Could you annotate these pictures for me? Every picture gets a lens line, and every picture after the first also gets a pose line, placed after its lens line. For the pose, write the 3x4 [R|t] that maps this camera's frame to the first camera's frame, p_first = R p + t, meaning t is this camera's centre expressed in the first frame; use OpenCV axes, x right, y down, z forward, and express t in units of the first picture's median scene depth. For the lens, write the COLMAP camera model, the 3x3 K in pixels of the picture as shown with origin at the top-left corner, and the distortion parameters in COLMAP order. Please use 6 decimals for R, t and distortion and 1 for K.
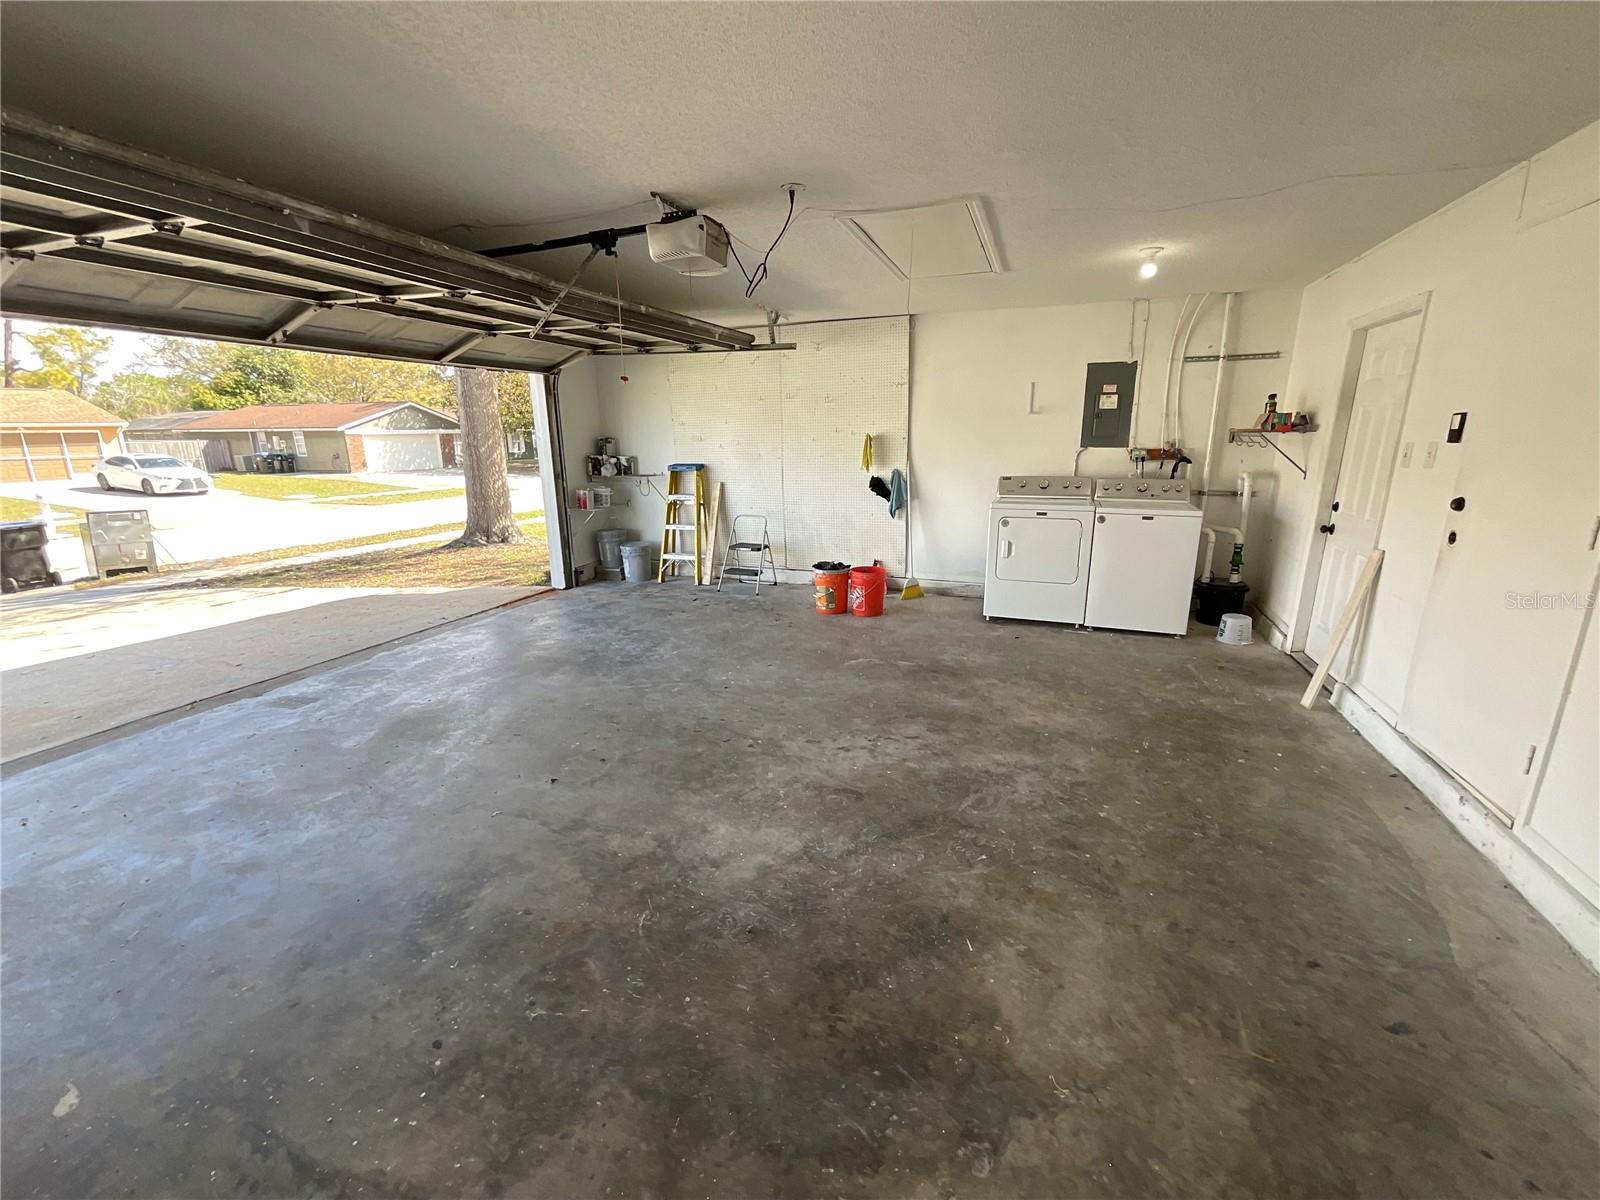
lens RADIAL K [[654.6, 0, 798.9], [0, 654.6, 598.1], [0, 0, 1]] dist [0.000511, 0.000740]
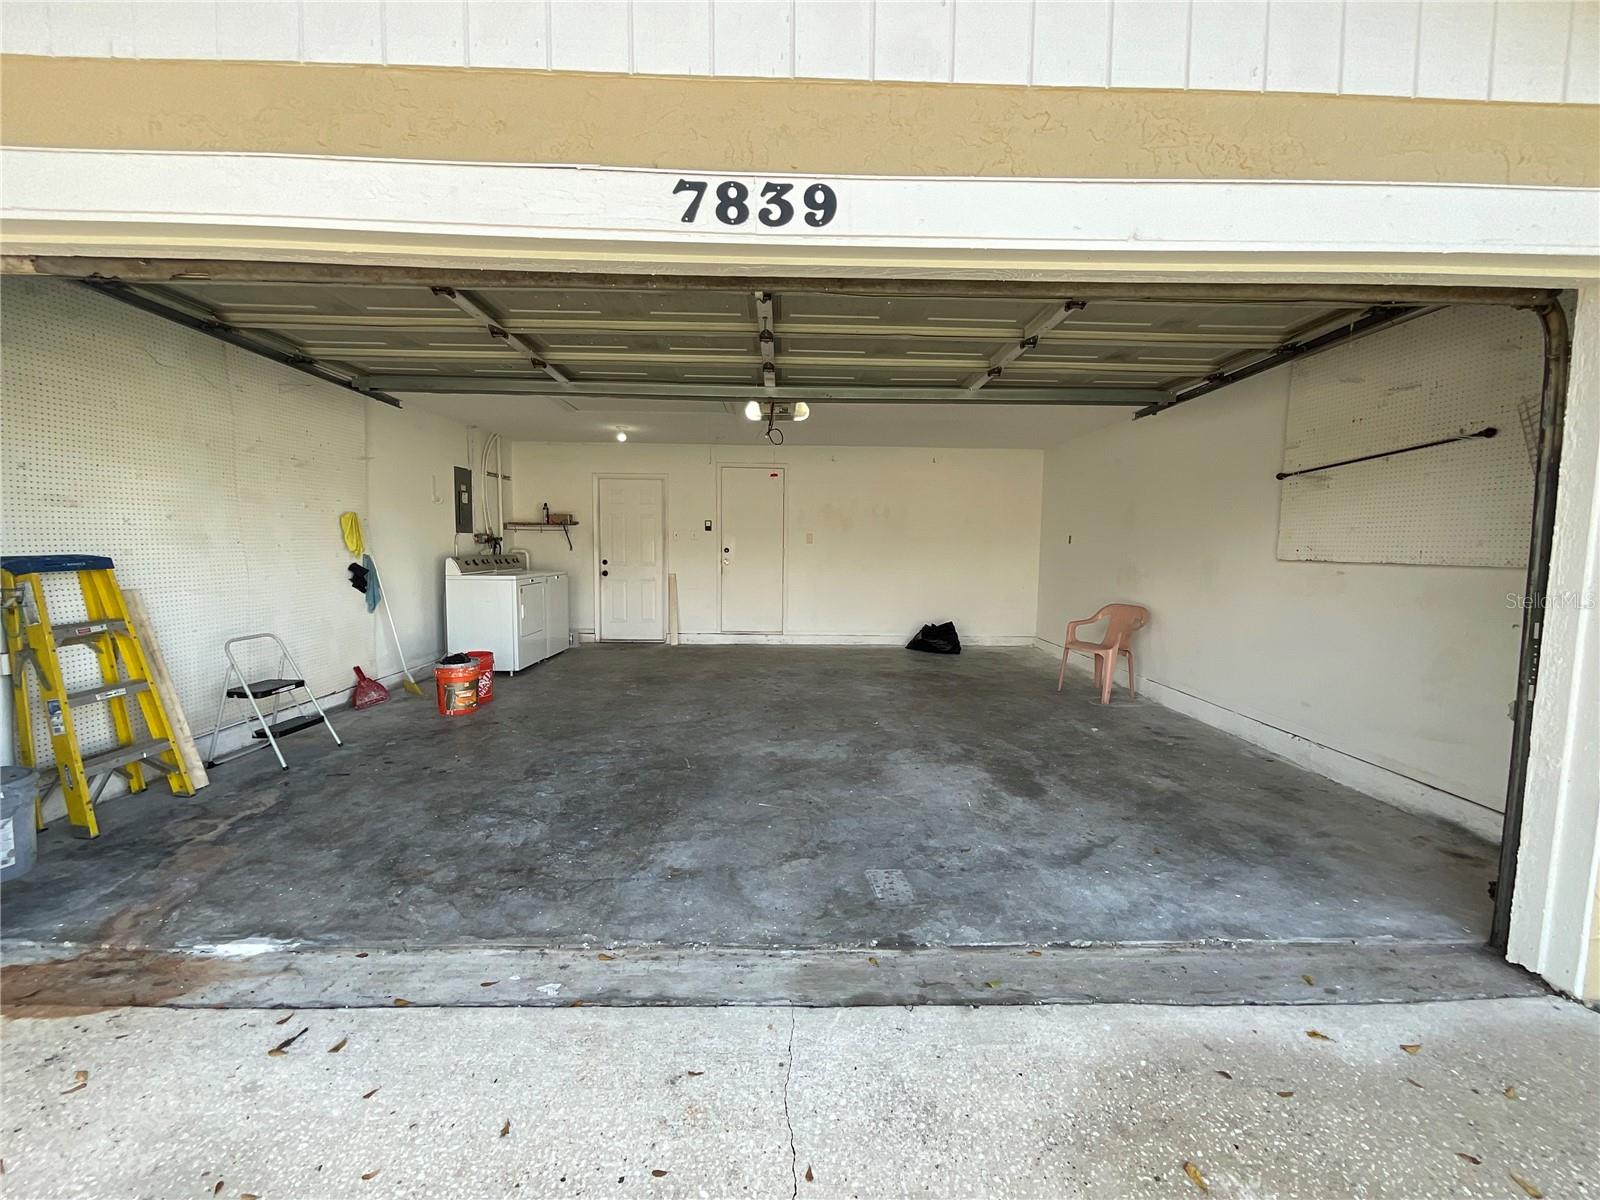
lens RADIAL K [[654.6, 0, 799.4], [0, 654.6, 595.9], [0, 0, 1]] dist [0.000511, 0.000740]
pose [[-0.376962, -0.072075, 0.923420, -1.035303], [0.217572, 0.962182, 0.163919, -0.193865], [-0.900312, 0.262701, -0.347024, 0.963038]]
